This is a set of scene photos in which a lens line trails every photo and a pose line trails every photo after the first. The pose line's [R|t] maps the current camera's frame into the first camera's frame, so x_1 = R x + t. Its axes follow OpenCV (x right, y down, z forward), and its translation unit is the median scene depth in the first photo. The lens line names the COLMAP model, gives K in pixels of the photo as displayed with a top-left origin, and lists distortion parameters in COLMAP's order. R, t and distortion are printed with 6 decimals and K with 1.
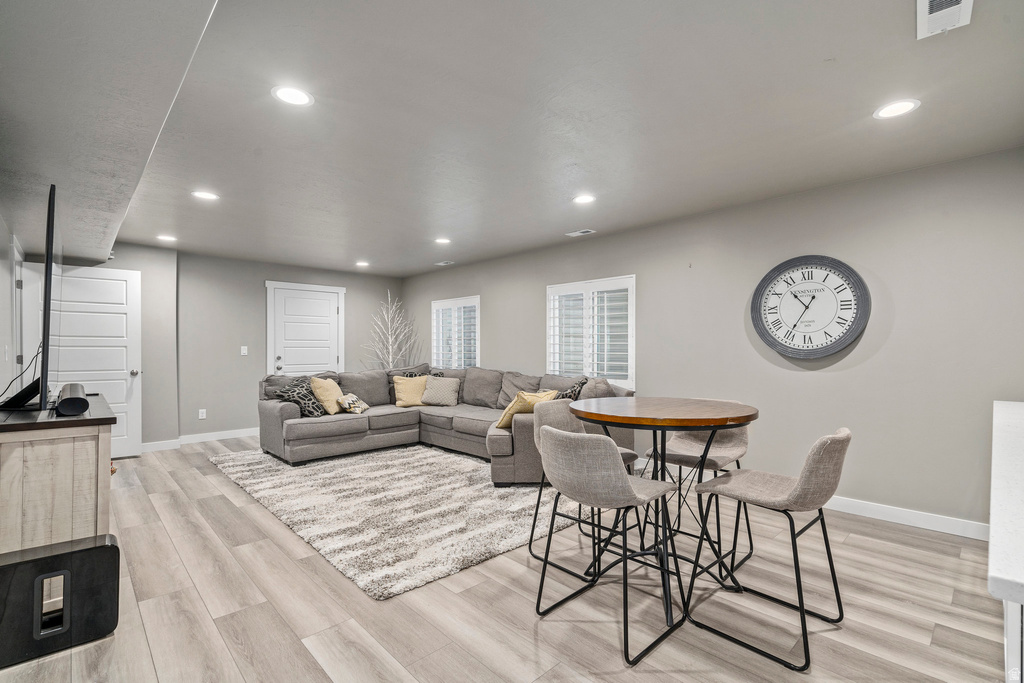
lens RADIAL K [[459.9, 0, 516.1], [0, 459.9, 343.5], [0, 0, 1]] dist [-0.001208, 0.000252]
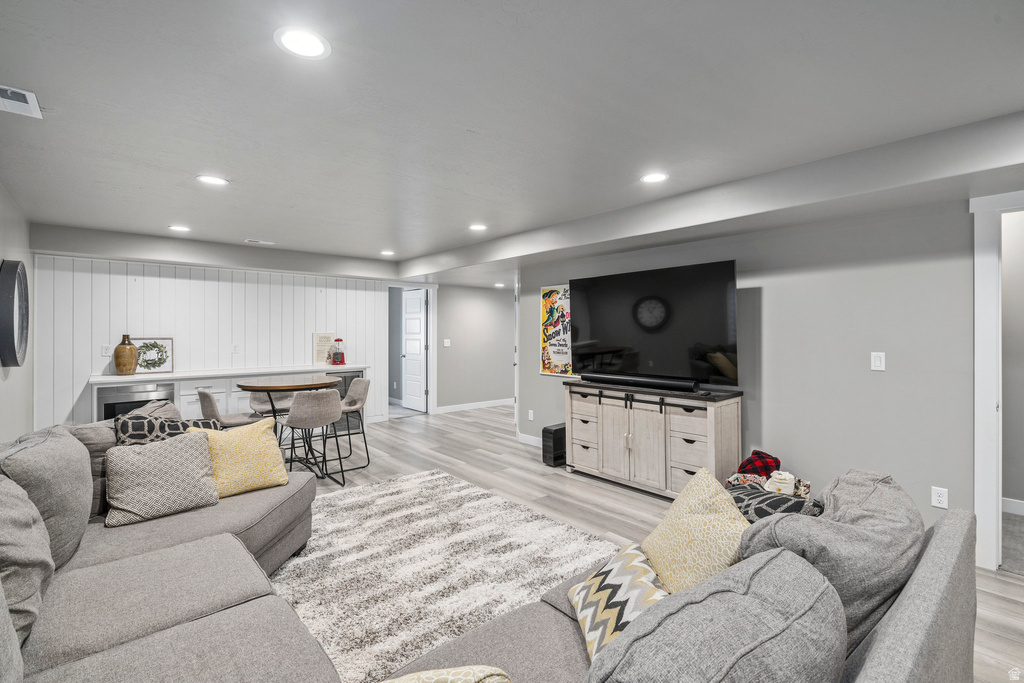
lens RADIAL K [[459.9, 0, 512.3], [0, 459.9, 336.2], [0, 0, 1]] dist [-0.001208, 0.000252]
pose [[-0.998401, 0.002292, 0.056479, -0.471007], [0.001716, 0.999946, -0.010238, -0.017477], [-0.056500, -0.010124, -0.998351, 1.924234]]
